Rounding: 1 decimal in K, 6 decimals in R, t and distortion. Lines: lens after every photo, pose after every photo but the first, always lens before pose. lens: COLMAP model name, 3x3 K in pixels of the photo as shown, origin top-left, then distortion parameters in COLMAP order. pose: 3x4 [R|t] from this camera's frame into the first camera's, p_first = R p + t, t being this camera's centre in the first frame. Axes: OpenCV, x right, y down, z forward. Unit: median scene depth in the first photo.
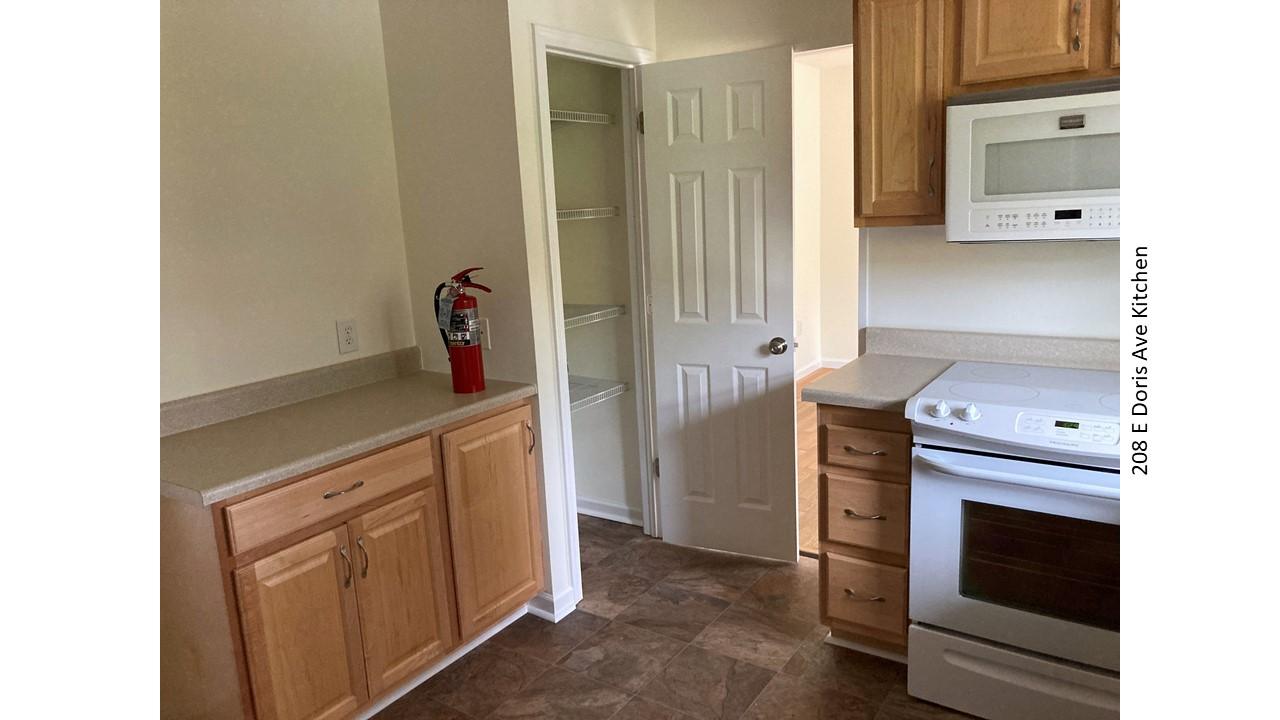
lens RADIAL K [[790.7, 0, 640.8], [0, 790.7, 358.0], [0, 0, 1]] dist [0.006335, -0.000870]
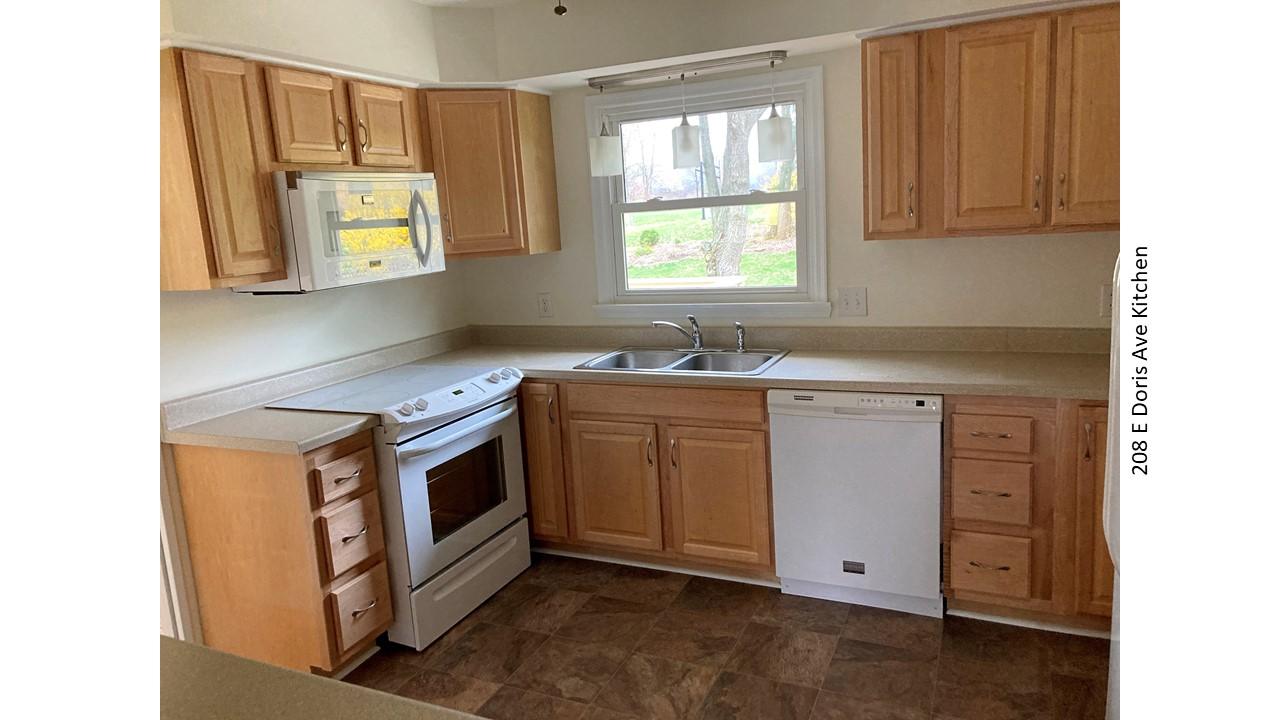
lens RADIAL K [[790.7, 0, 638.4], [0, 790.7, 358.3], [0, 0, 1]] dist [0.006335, -0.000870]
pose [[-0.156108, -0.120342, 0.980382, -1.164515], [0.262987, 0.951659, 0.158692, -0.149622], [-0.952086, 0.282601, -0.116913, 0.948356]]
